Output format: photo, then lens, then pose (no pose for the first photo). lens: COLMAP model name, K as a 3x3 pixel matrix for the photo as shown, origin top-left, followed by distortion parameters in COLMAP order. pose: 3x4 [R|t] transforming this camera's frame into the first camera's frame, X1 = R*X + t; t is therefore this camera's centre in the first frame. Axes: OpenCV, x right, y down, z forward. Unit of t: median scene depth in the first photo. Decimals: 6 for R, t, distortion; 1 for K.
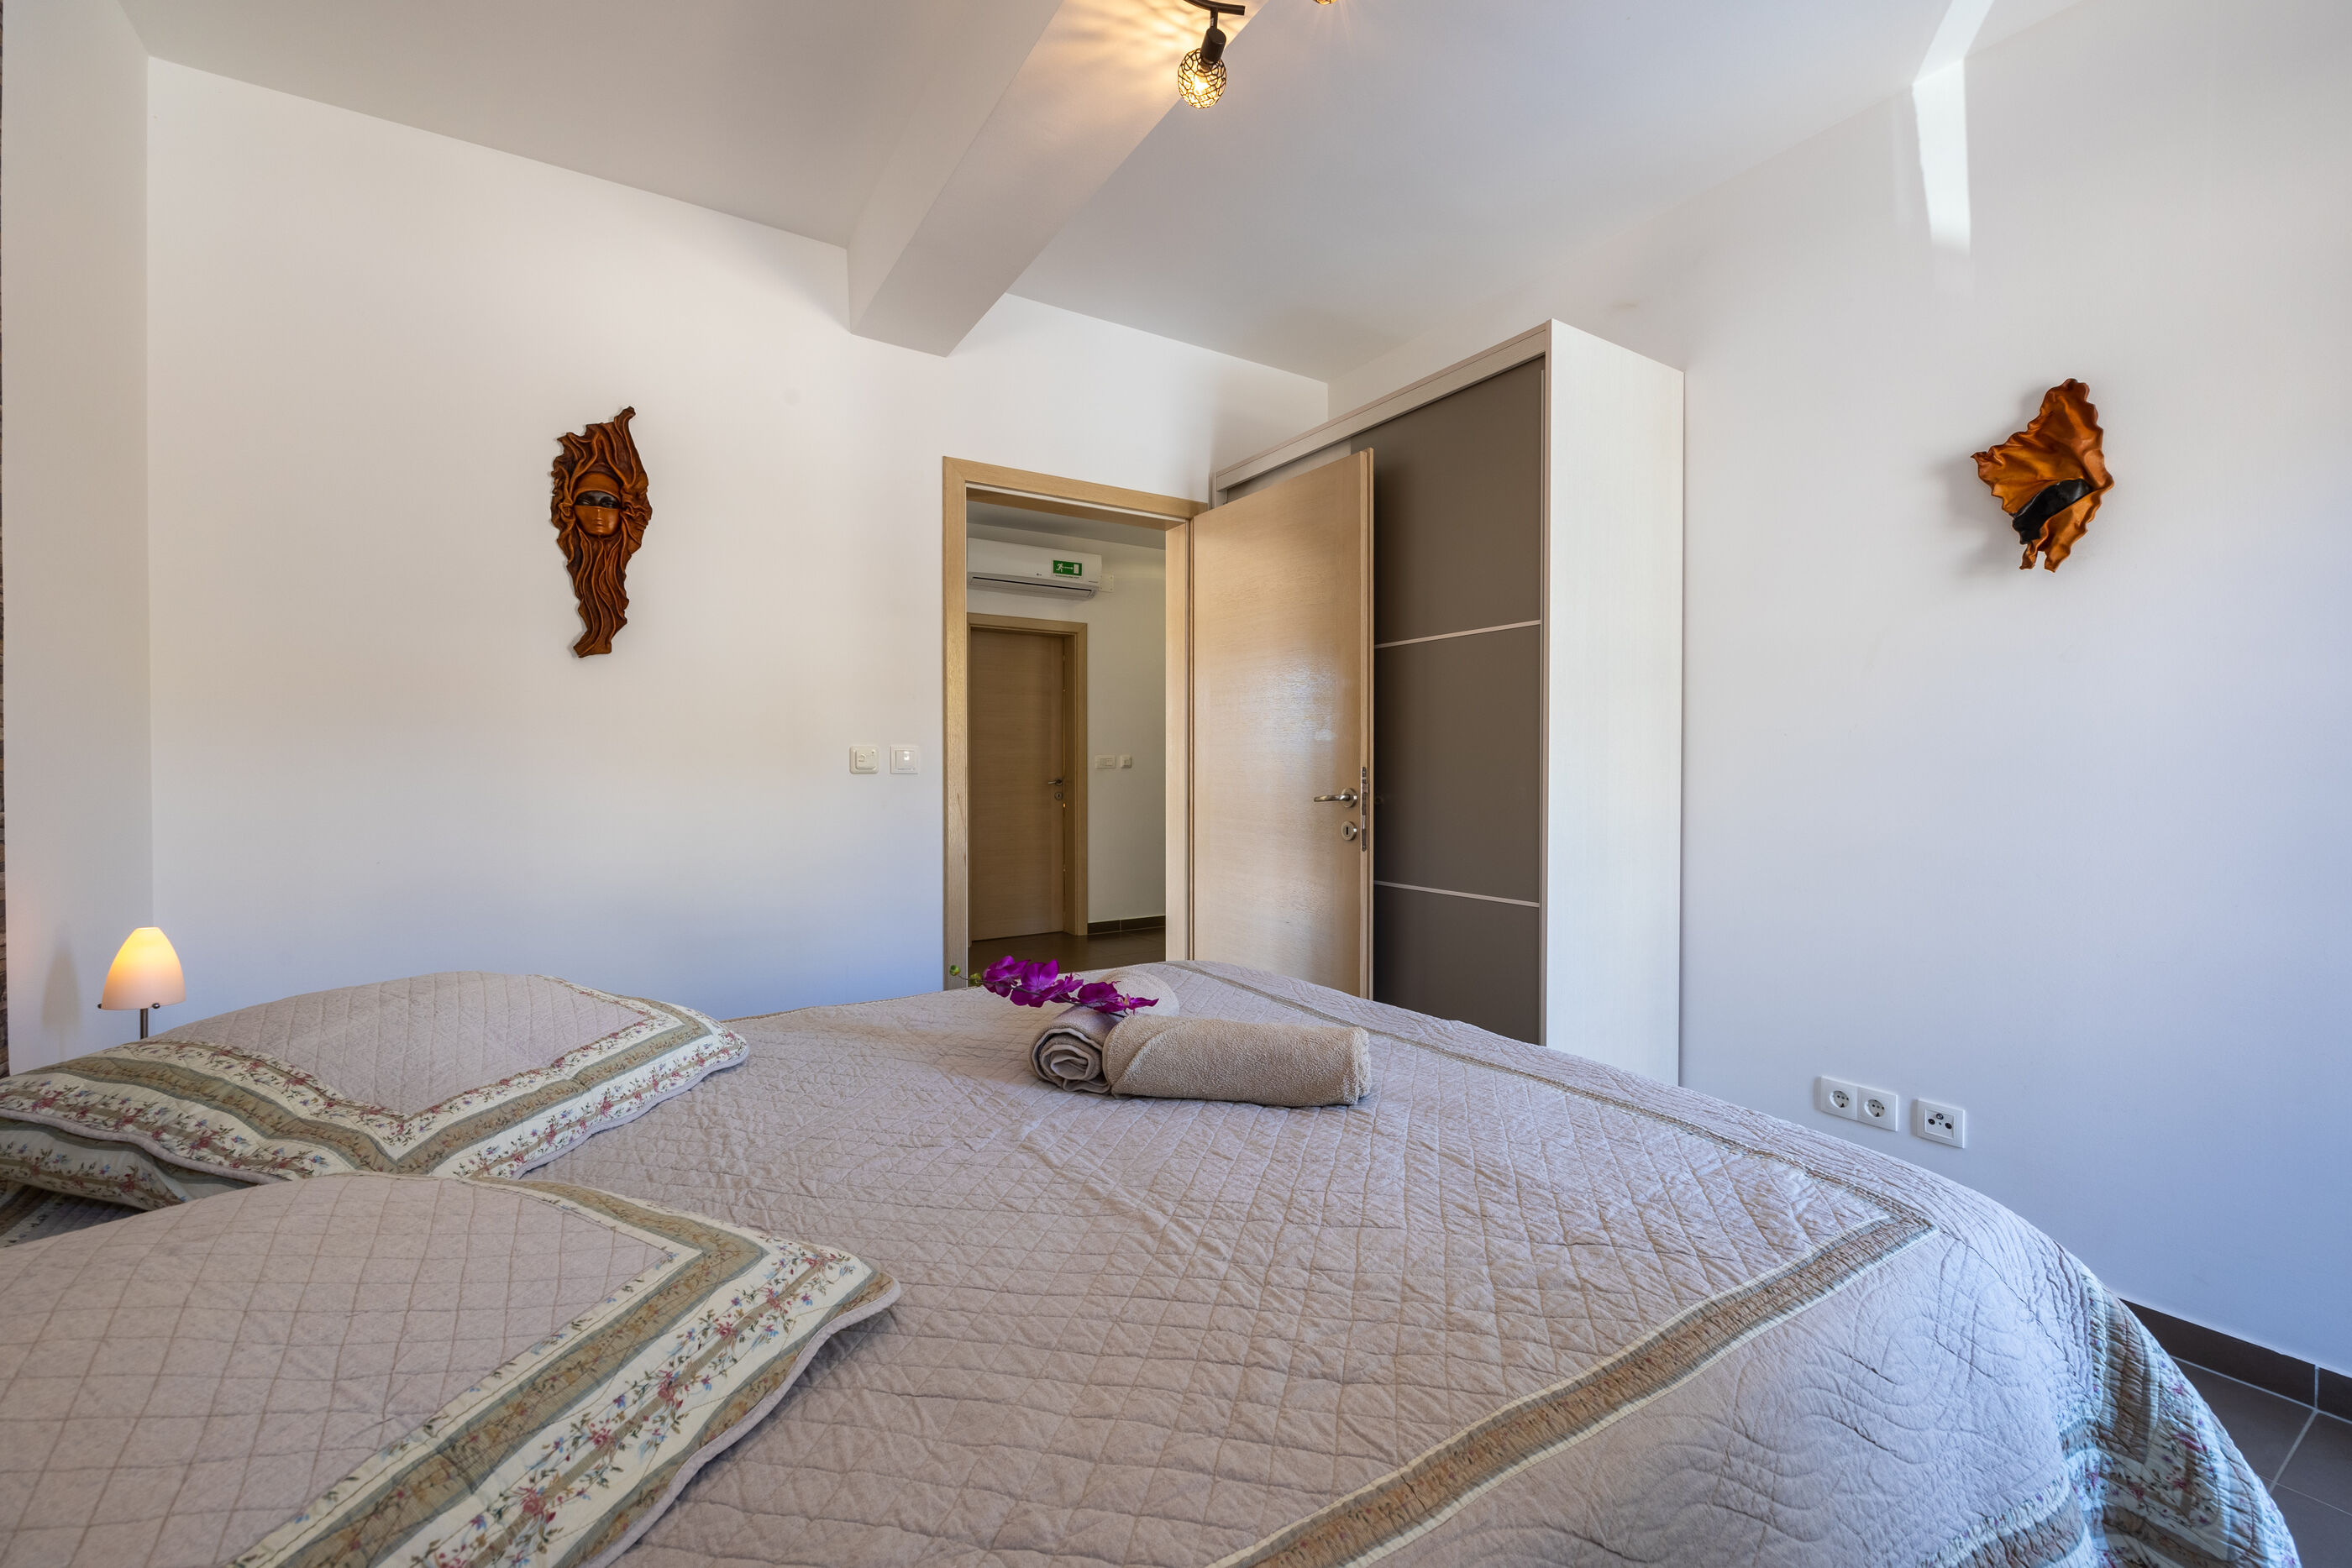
lens RADIAL K [[960.9, 0, 1271.8], [0, 960.9, 797.3], [0, 0, 1]] dist [-0.003460, 0.000567]
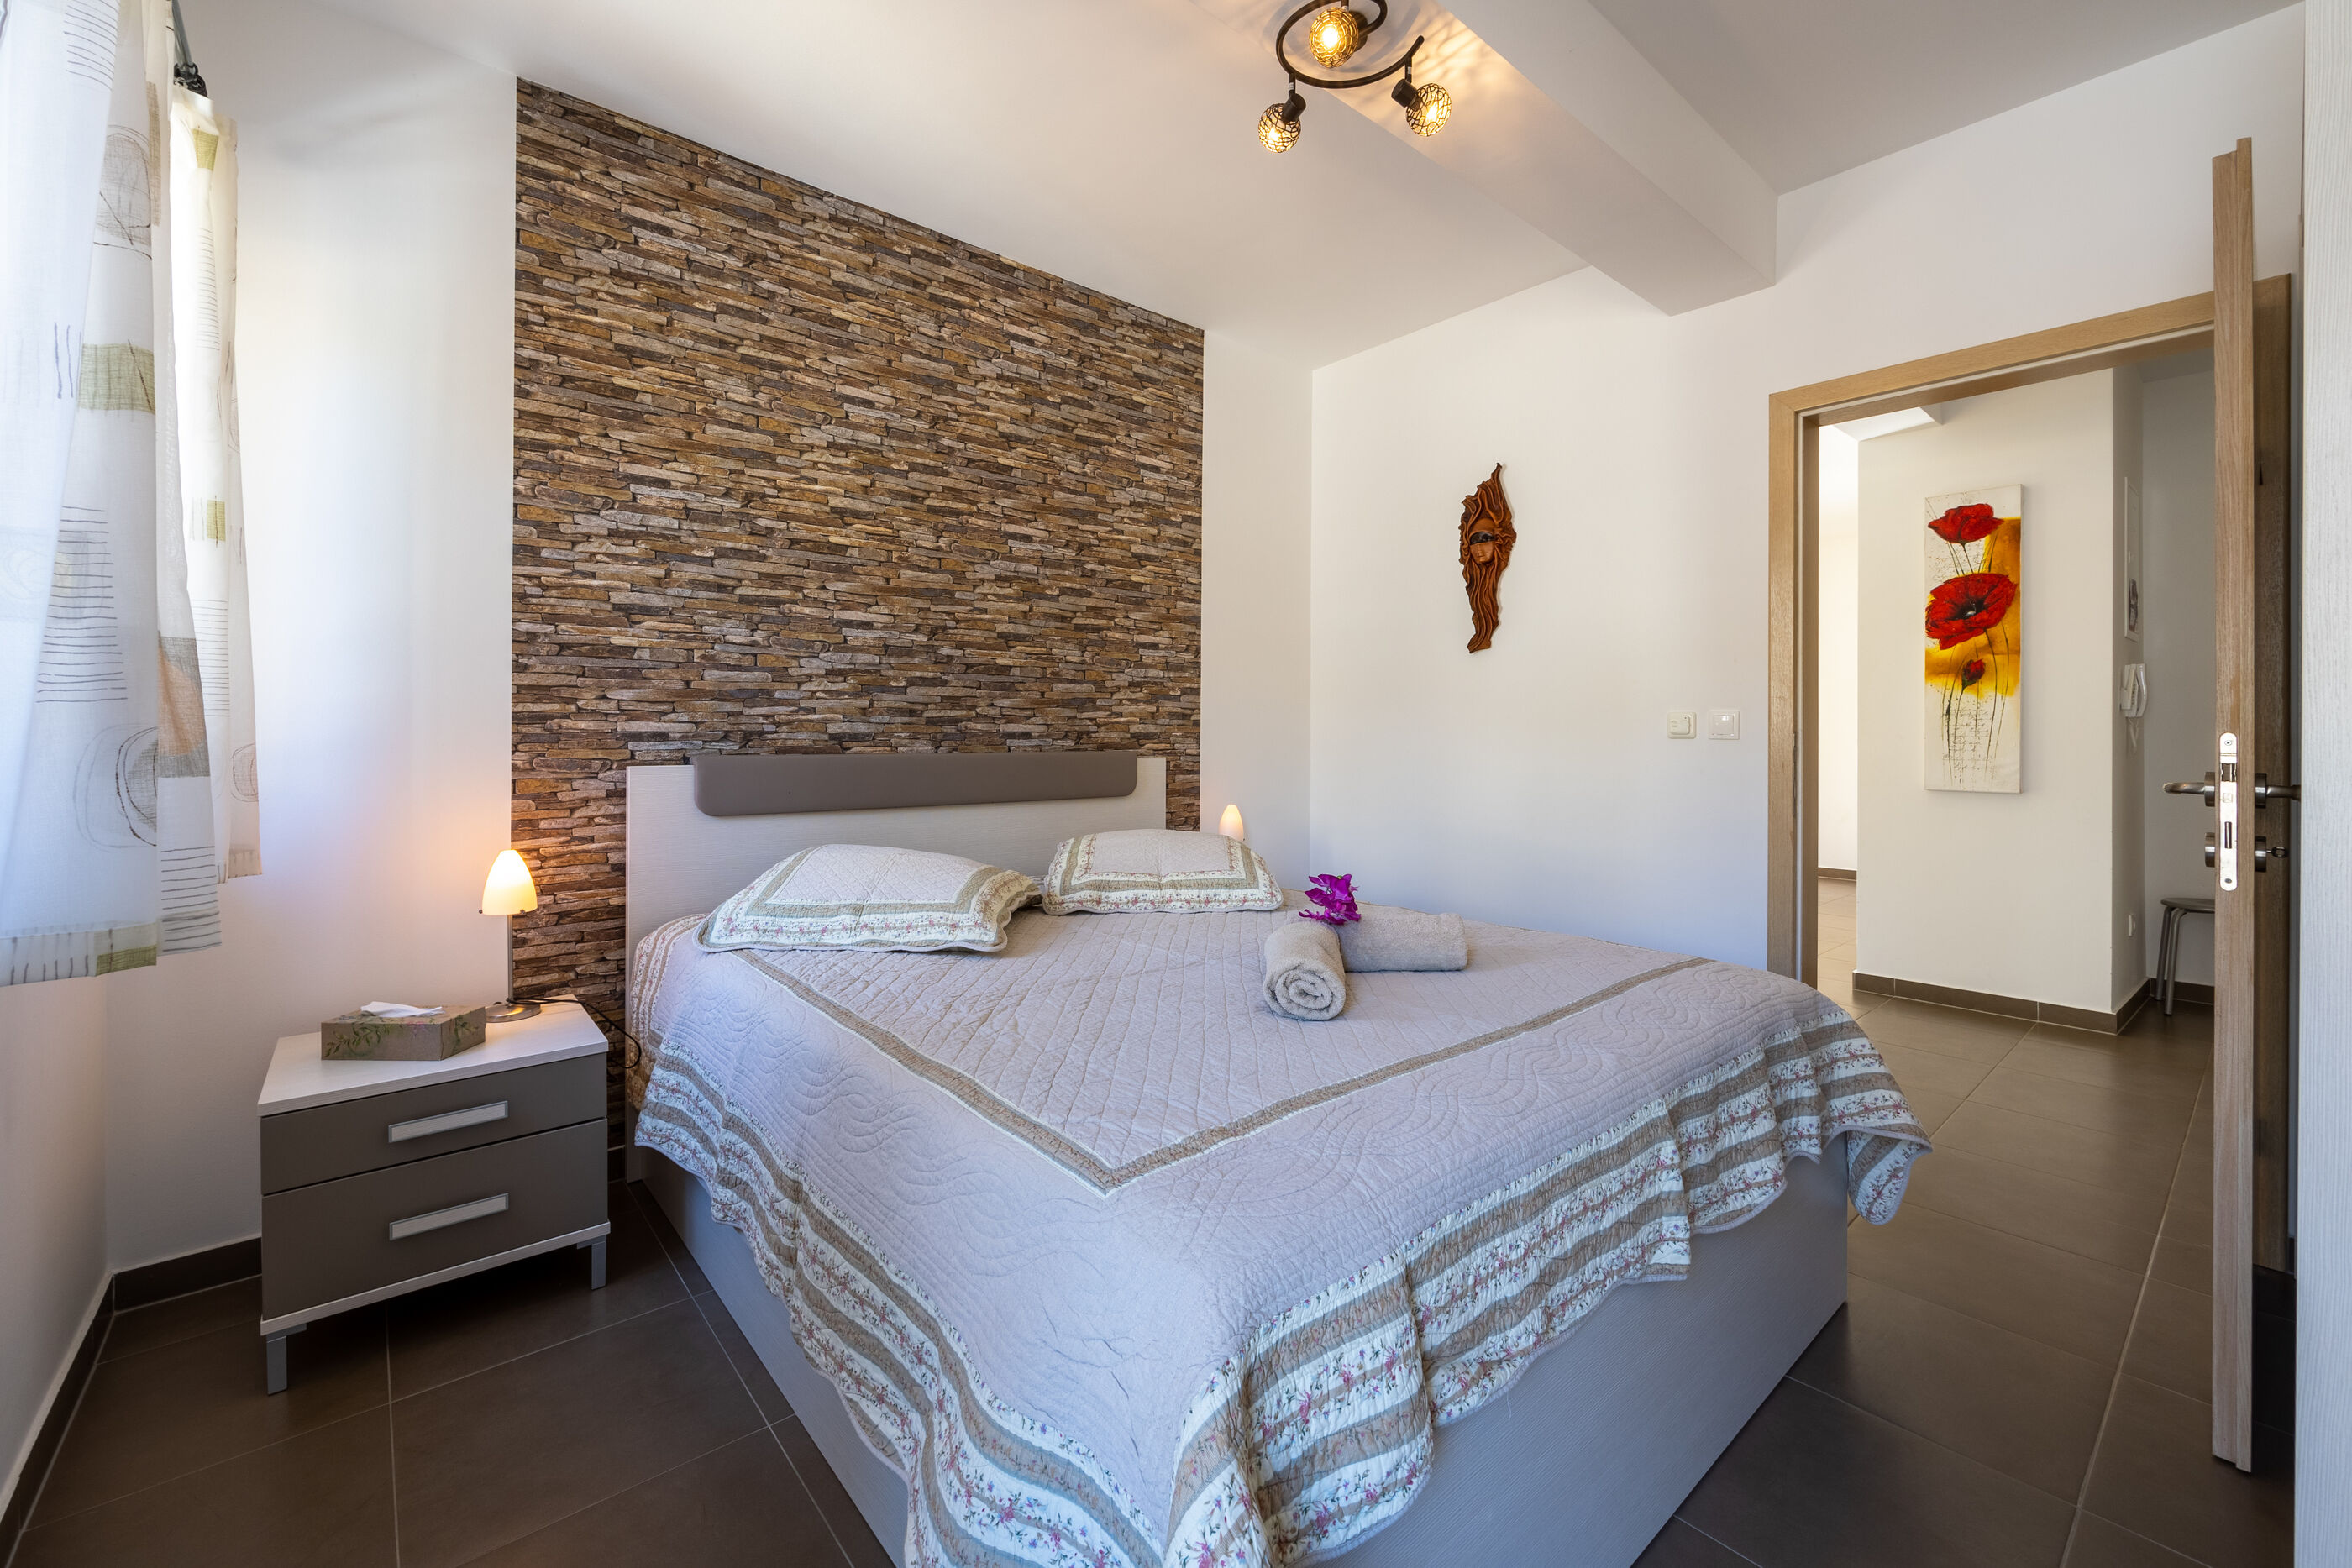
lens RADIAL K [[960.9, 0, 1077.5], [0, 960.9, 739.1], [0, 0, 1]] dist [-0.003460, 0.000567]
pose [[0.077217, 0.001696, -0.997013, 0.629172], [-0.027891, 0.999611, -0.000460, -0.003386], [0.996624, 0.027843, 0.077234, 0.320245]]
